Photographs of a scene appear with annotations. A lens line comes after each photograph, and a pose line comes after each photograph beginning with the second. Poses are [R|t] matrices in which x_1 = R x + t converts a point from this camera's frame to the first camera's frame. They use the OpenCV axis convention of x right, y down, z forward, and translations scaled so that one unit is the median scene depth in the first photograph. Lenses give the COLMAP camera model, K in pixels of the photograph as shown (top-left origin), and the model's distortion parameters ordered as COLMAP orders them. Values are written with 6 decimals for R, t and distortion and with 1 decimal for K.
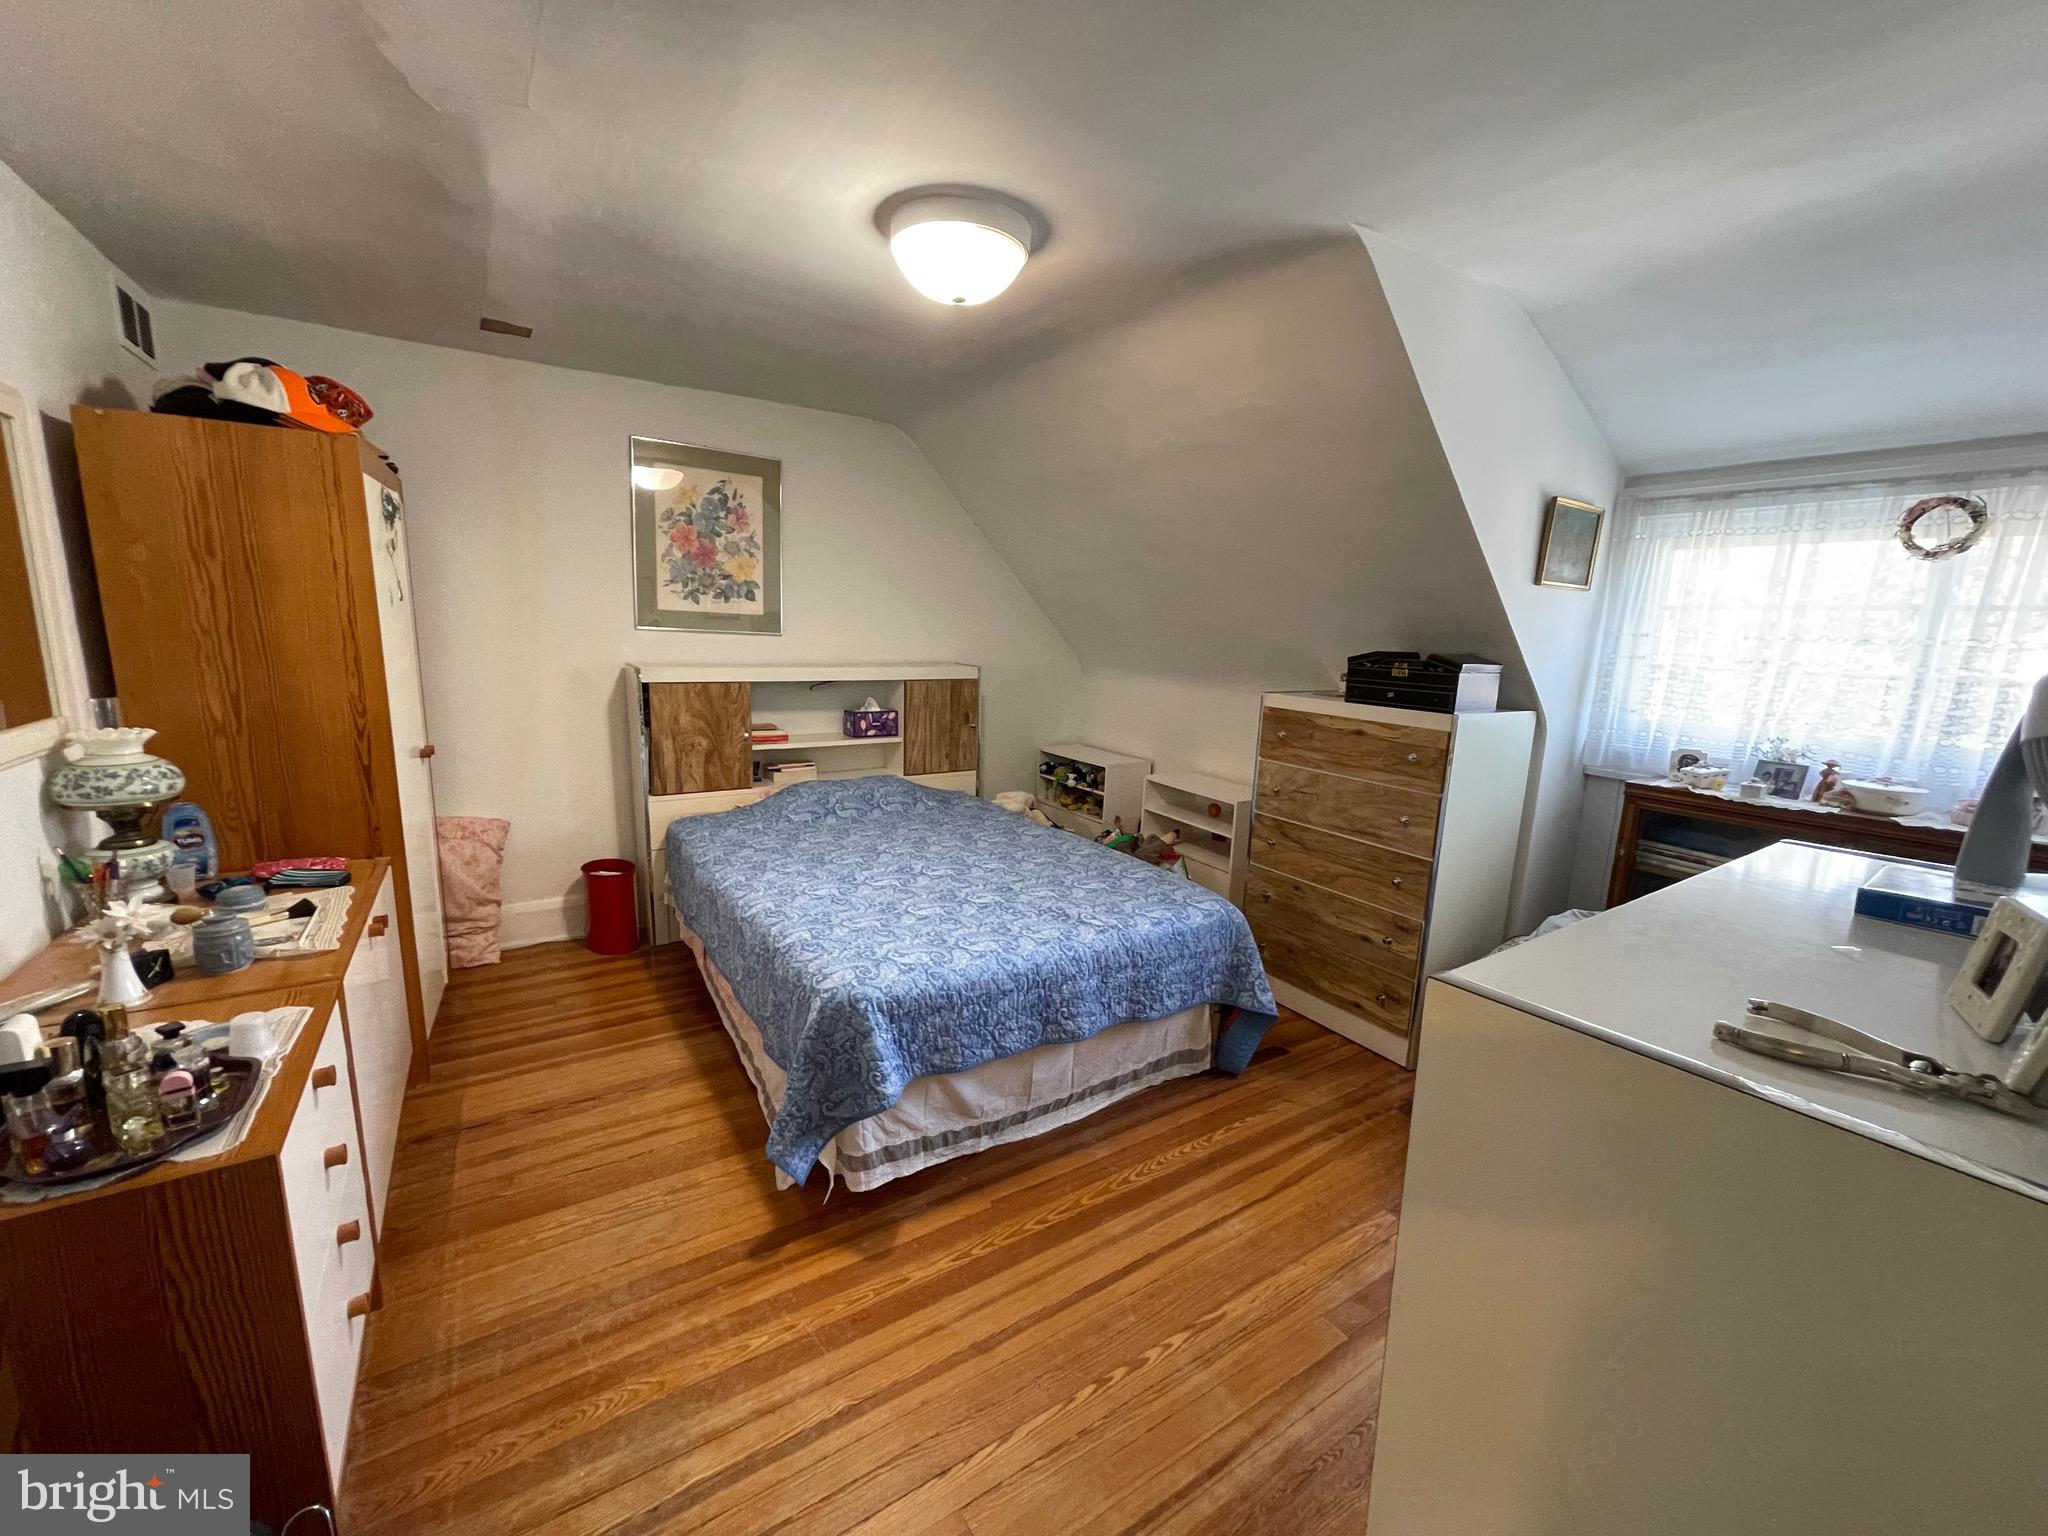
lens RADIAL K [[820.6, 0, 1022.6], [0, 820.6, 778.6], [0, 0, 1]] dist [-0.006548, 0.000684]
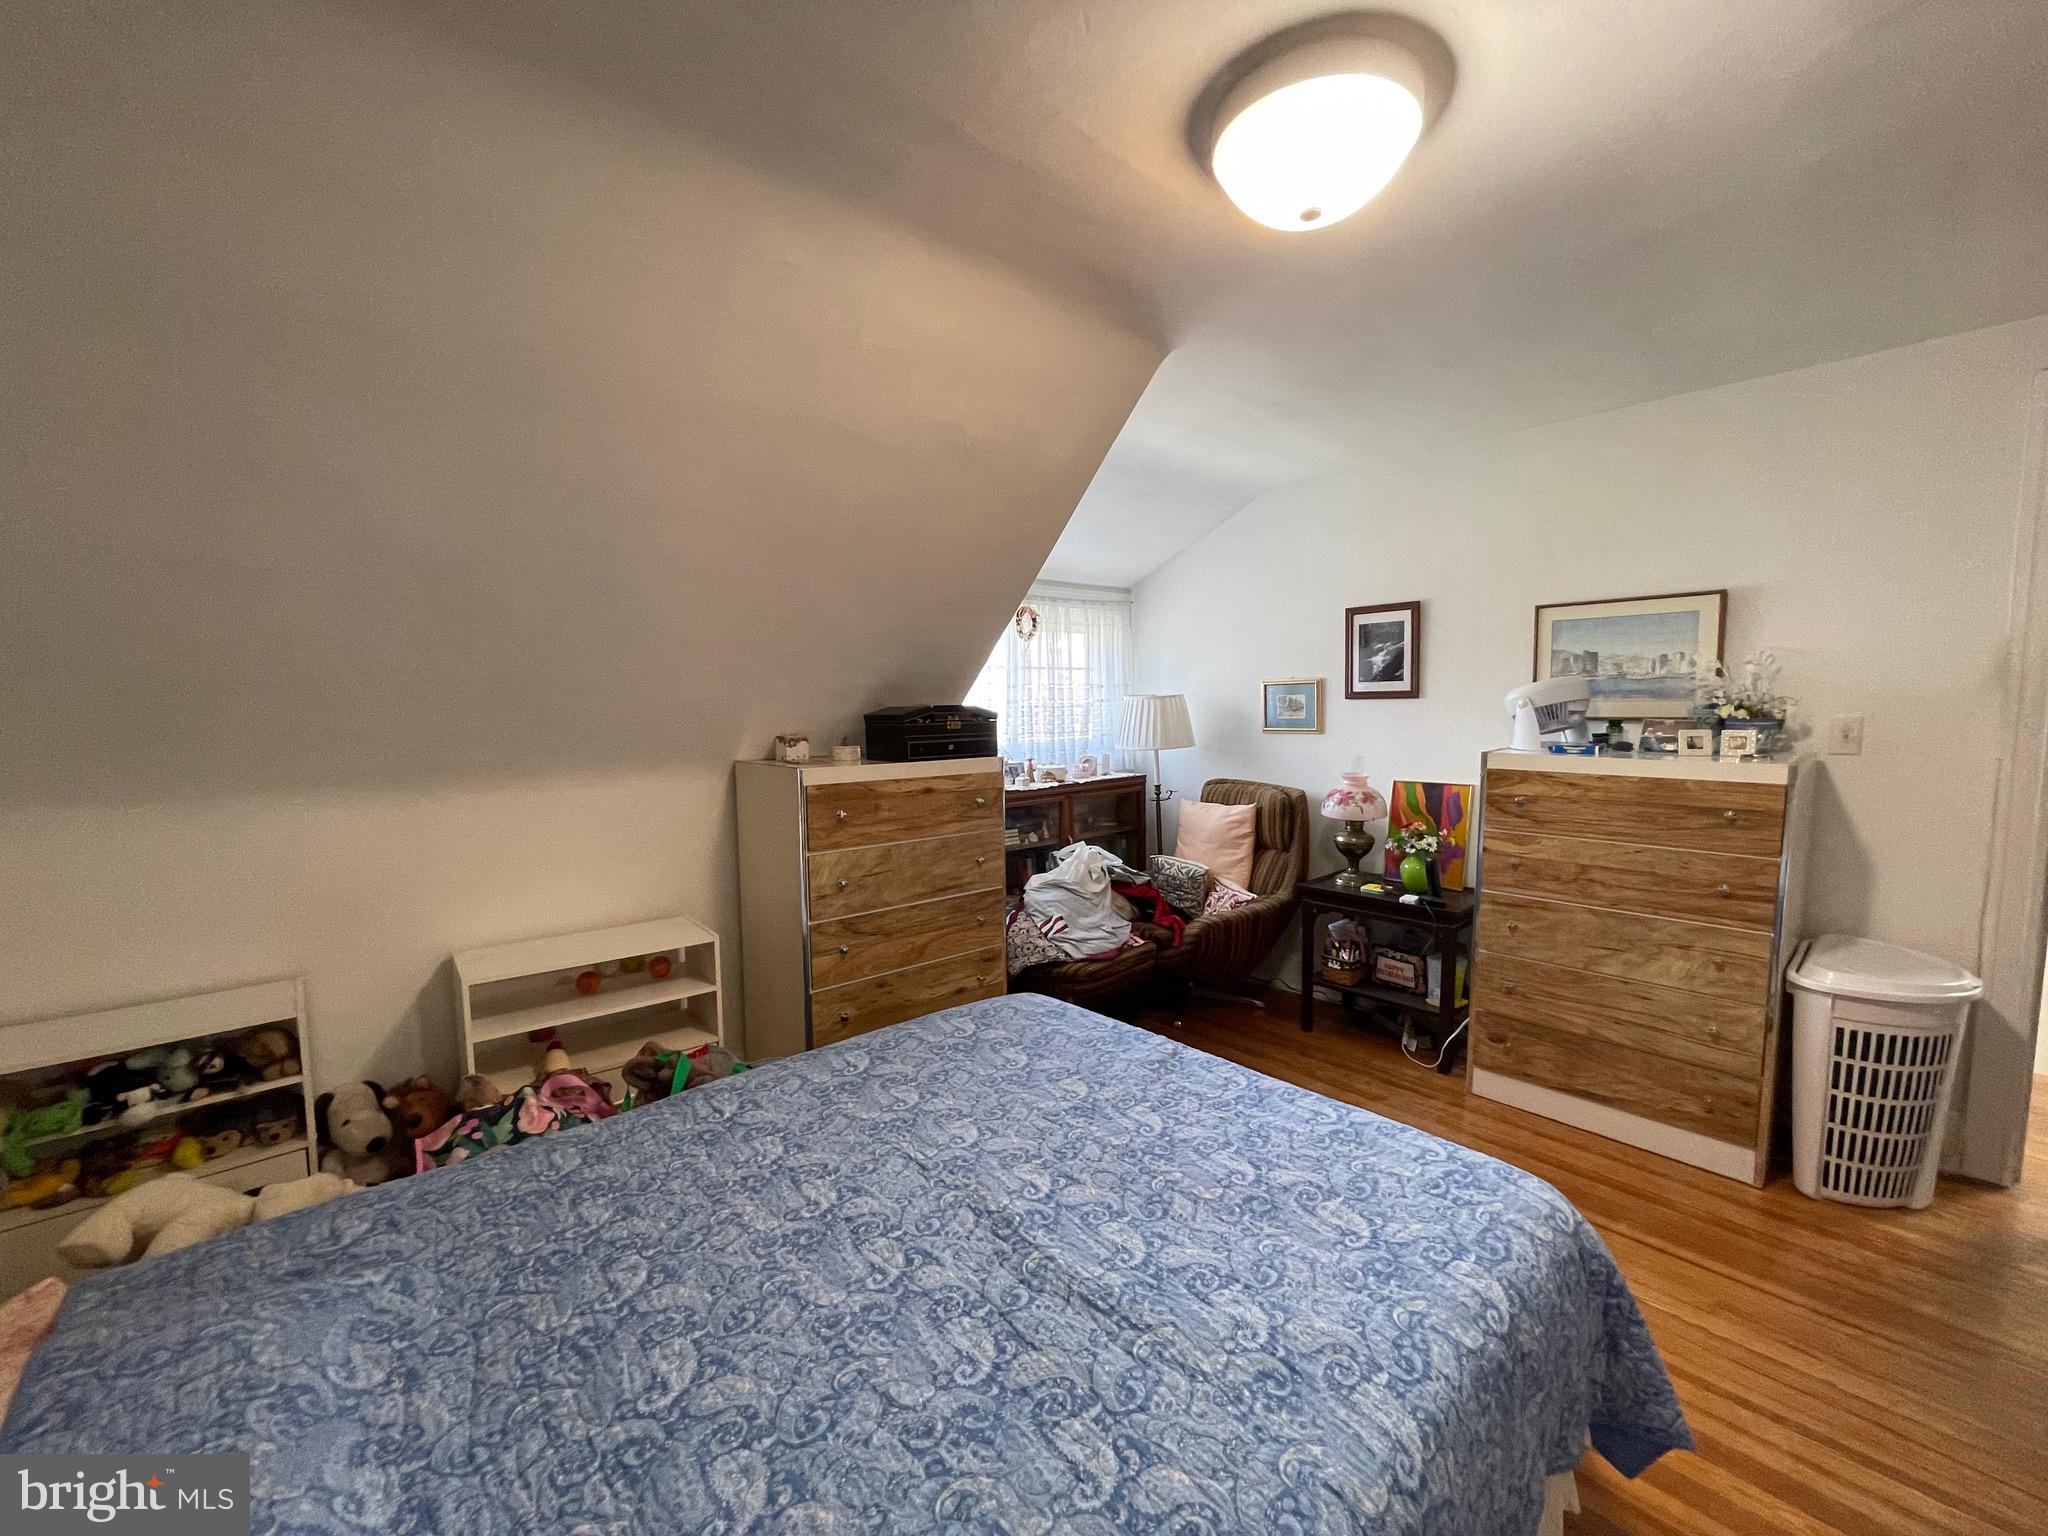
lens RADIAL K [[820.6, 0, 1024.2], [0, 820.6, 772.5], [0, 0, 1]] dist [-0.006548, 0.000684]
pose [[-0.148106, -0.111121, 0.982709, -0.552386], [0.190010, 0.971958, 0.138543, -0.189004], [-0.970547, 0.207244, -0.122839, 1.004701]]
